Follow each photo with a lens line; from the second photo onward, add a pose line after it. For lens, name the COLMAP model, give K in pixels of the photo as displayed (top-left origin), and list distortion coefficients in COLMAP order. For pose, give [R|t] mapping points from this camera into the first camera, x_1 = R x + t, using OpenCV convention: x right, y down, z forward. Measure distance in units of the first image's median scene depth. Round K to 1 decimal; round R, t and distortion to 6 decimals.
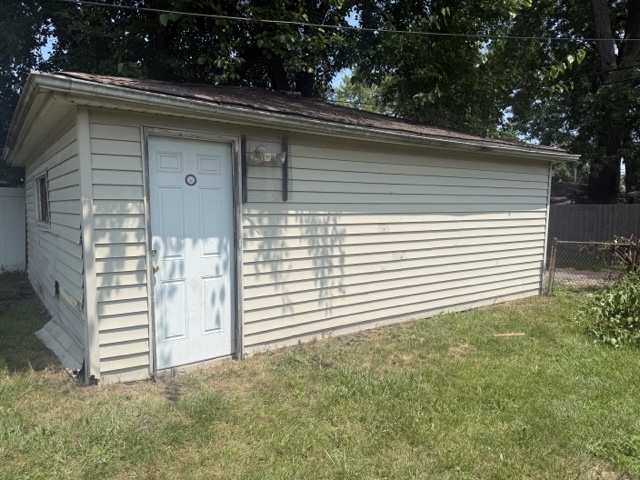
lens RADIAL K [[446.0, 0, 320.5], [0, 446.0, 248.6], [0, 0, 1]] dist [0.104927, -0.109554]
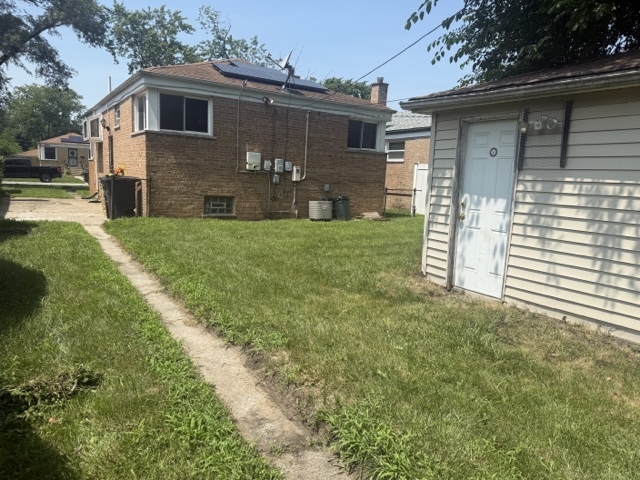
lens RADIAL K [[446.0, 0, 320.5], [0, 446.0, 248.6], [0, 0, 1]] dist [0.104927, -0.109554]
pose [[-0.054169, 0.157315, -0.986062, 0.959816], [-0.135849, 0.977169, 0.163359, -0.024956], [0.989248, 0.142805, -0.031561, 0.535702]]
